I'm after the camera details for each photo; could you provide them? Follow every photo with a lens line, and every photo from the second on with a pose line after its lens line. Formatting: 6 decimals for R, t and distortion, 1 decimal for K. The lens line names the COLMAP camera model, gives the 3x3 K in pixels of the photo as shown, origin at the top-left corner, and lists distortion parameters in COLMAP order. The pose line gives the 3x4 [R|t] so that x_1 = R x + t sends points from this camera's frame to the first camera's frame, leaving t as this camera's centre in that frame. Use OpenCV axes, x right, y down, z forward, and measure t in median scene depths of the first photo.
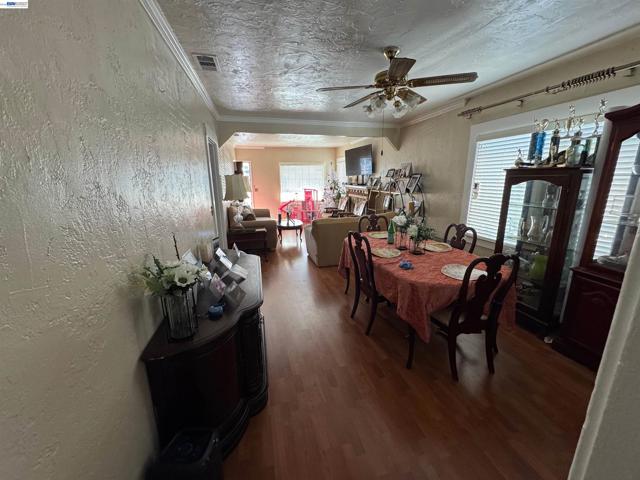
lens RADIAL K [[256.1, 0, 319.7], [0, 256.1, 237.9], [0, 0, 1]] dist [0.001799, 0.000083]
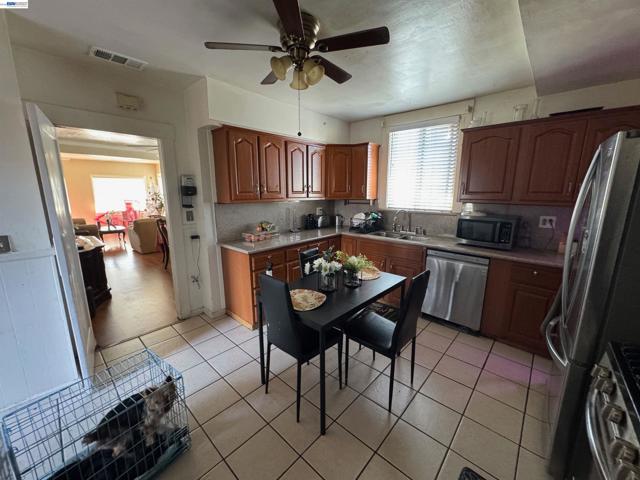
lens RADIAL K [[256.1, 0, 321.1], [0, 256.1, 240.9], [0, 0, 1]] dist [0.001799, 0.000083]
pose [[0.831601, -0.098231, 0.546617, 0.032170], [0.122571, 0.992426, -0.008128, 0.120193], [-0.541678, 0.073759, 0.837344, -0.454828]]
